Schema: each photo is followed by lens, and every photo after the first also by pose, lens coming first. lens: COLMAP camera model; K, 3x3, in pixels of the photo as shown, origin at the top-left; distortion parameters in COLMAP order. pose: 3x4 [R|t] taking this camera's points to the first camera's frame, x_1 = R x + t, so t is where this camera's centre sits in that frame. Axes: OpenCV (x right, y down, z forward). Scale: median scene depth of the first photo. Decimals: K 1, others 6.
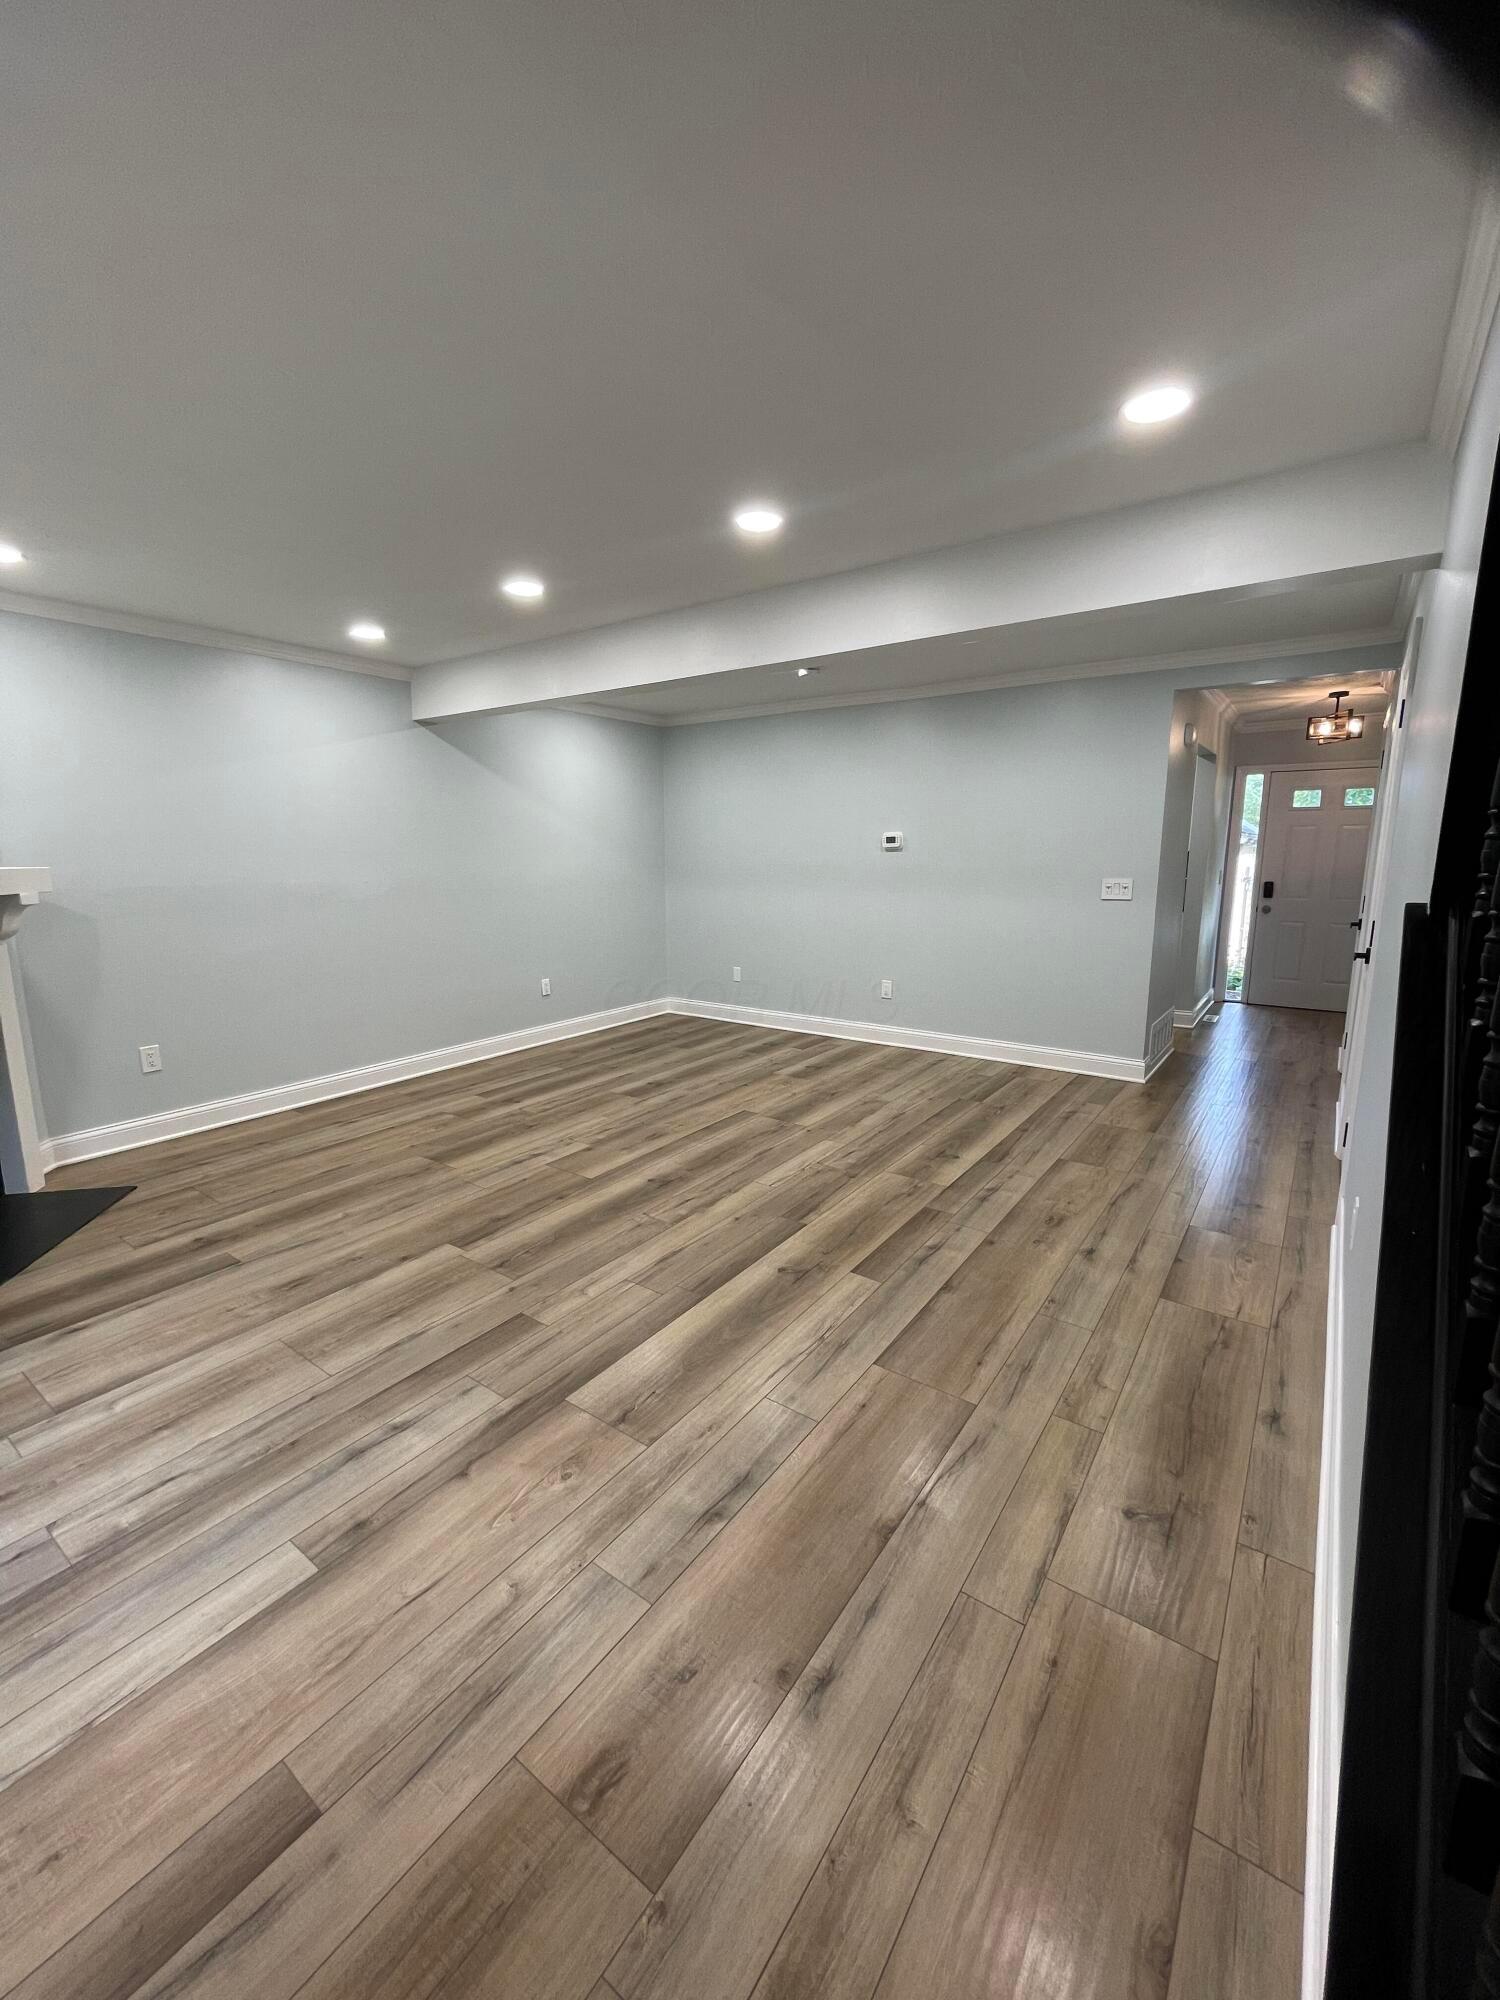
lens RADIAL K [[817.2, 0, 751.7], [0, 817.2, 995.9], [0, 0, 1]] dist [-0.001218, -0.000016]
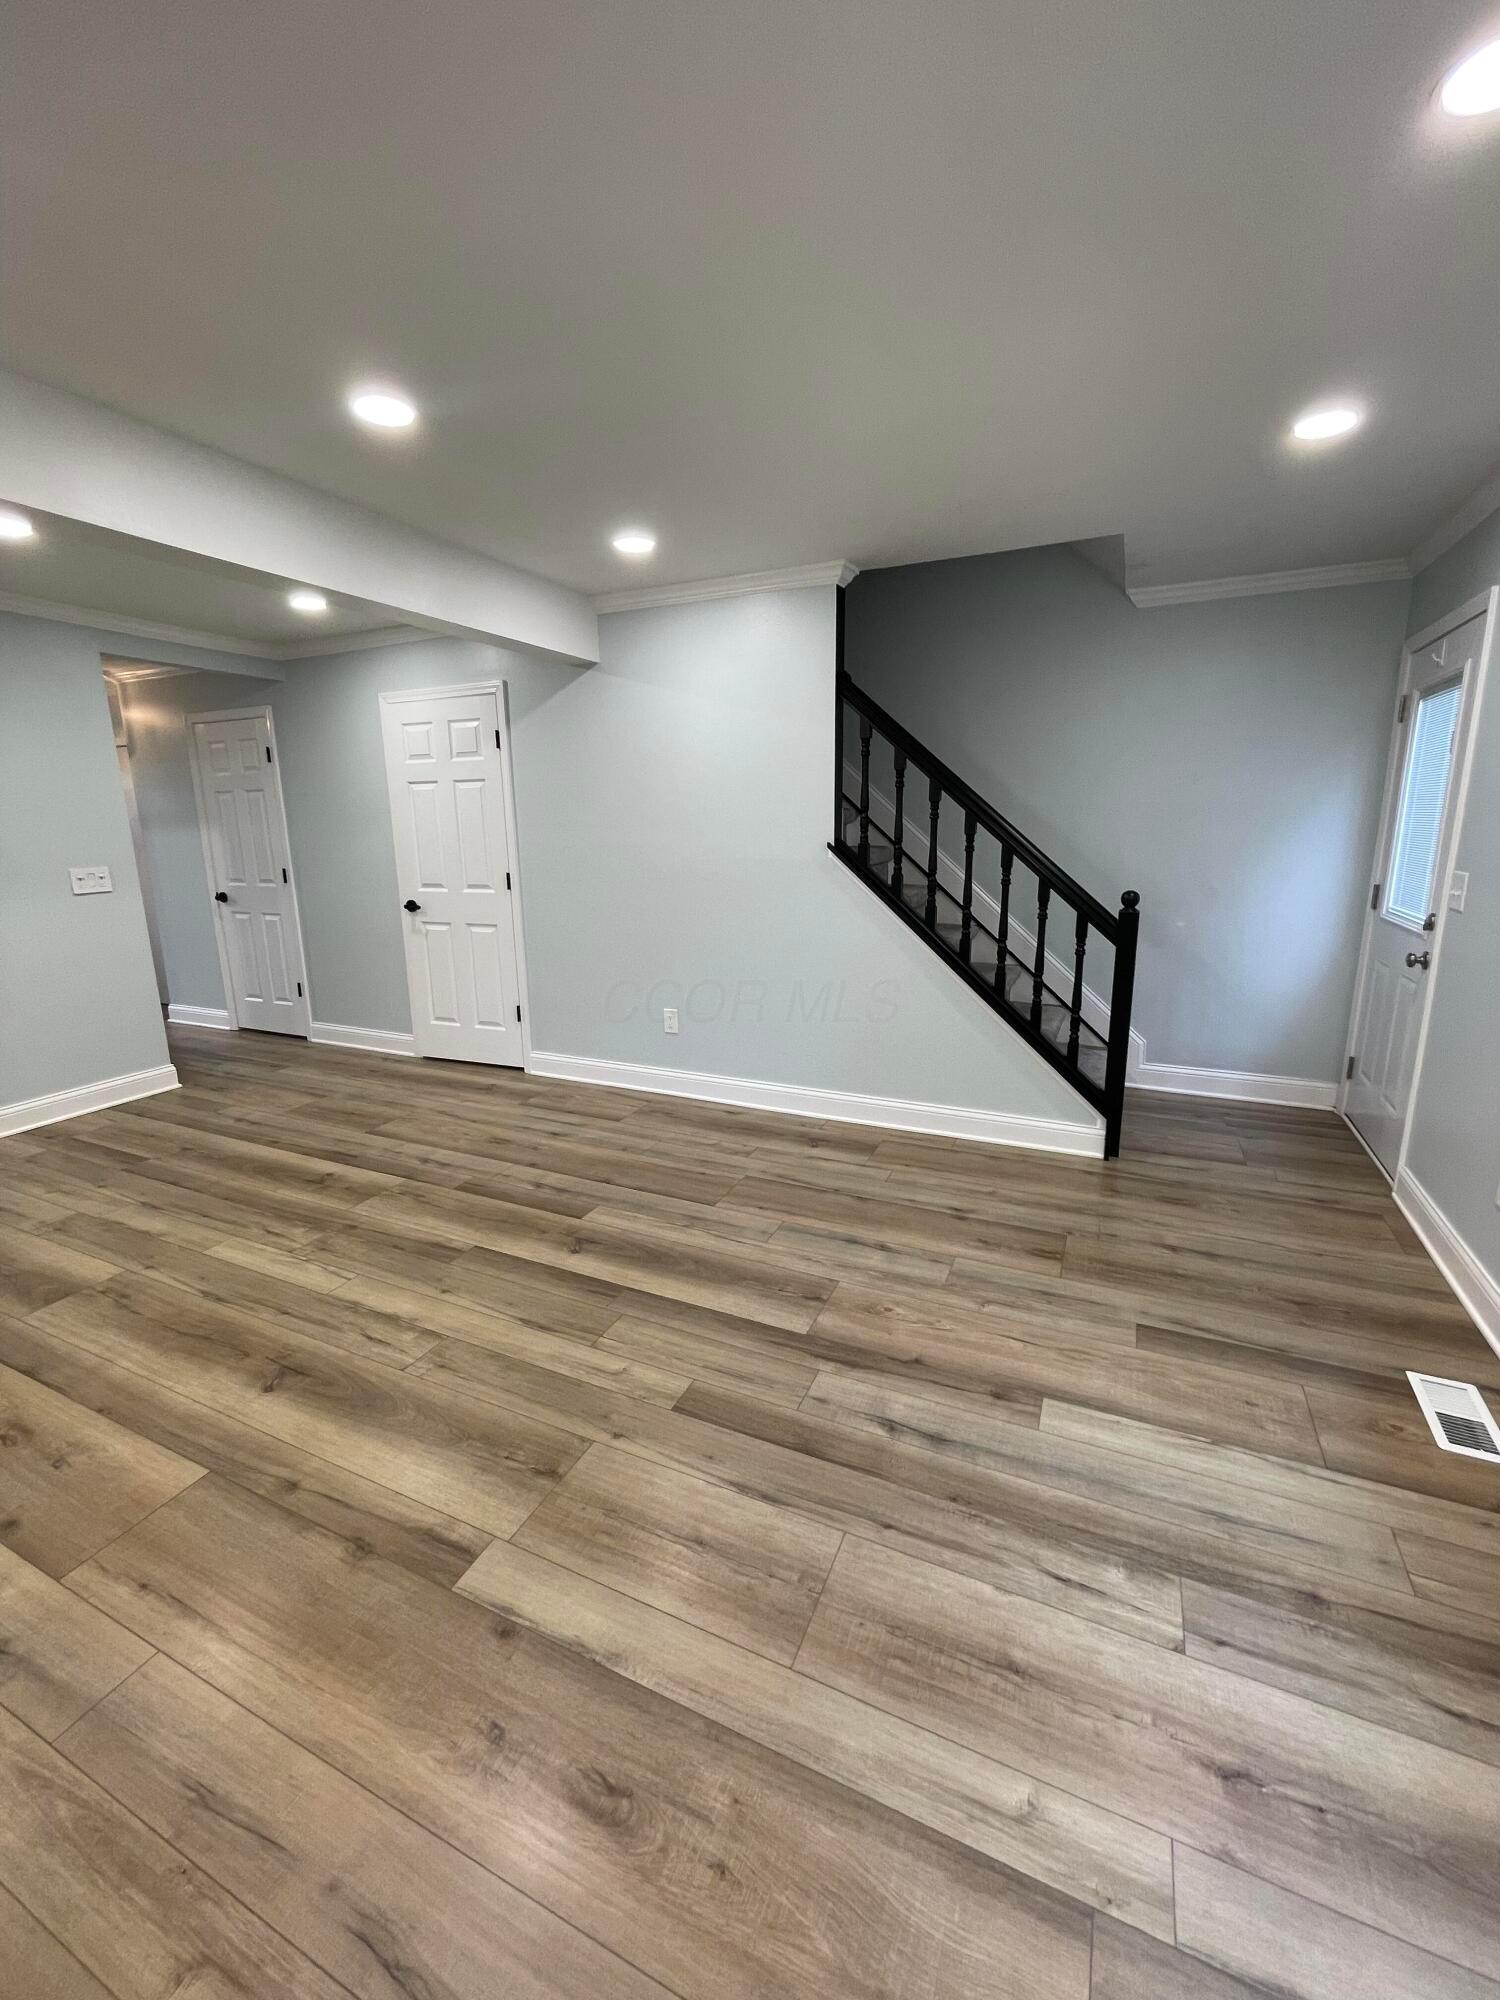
lens RADIAL K [[817.2, 0, 751.7], [0, 817.2, 995.9], [0, 0, 1]] dist [-0.001218, -0.000016]
pose [[-0.191198, -0.201641, 0.960617, -0.809085], [0.188602, 0.952888, 0.237557, -0.140900], [-0.963261, 0.226595, -0.144161, 0.781920]]
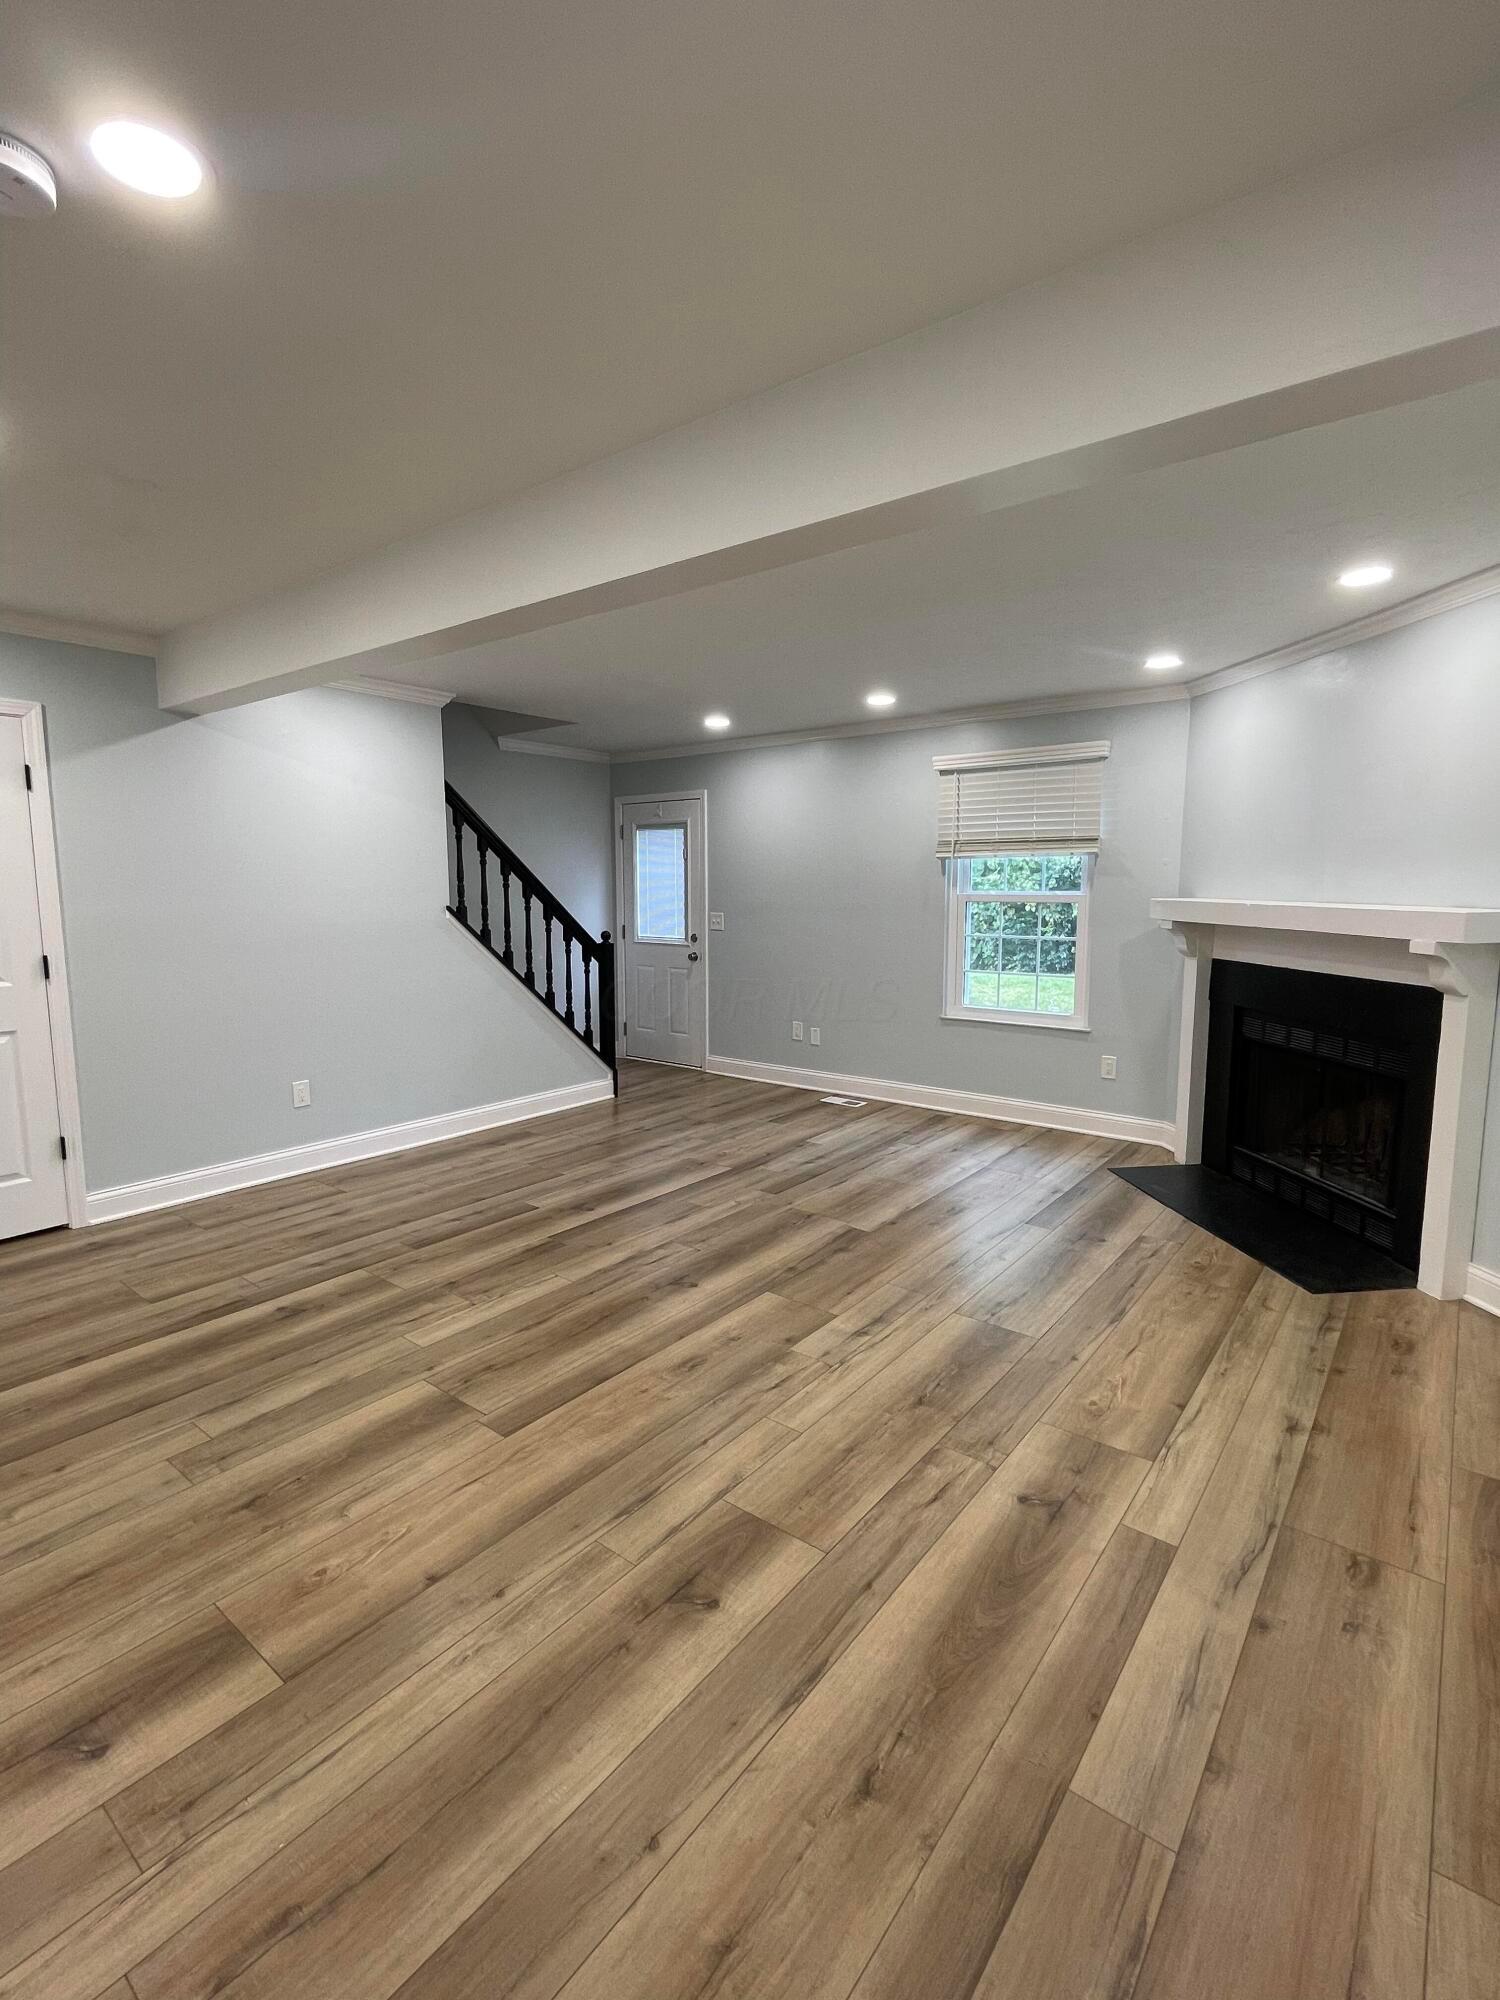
lens RADIAL K [[923.4, 0, 754.0], [0, 923.4, 1003.5], [0, 0, 1]] dist [-0.001099, -0.000811]
pose [[-0.999302, -0.000904, 0.037354, -0.251848], [0.010464, 0.952934, 0.302997, -0.381374], [-0.035870, 0.303176, -0.952259, 2.072698]]
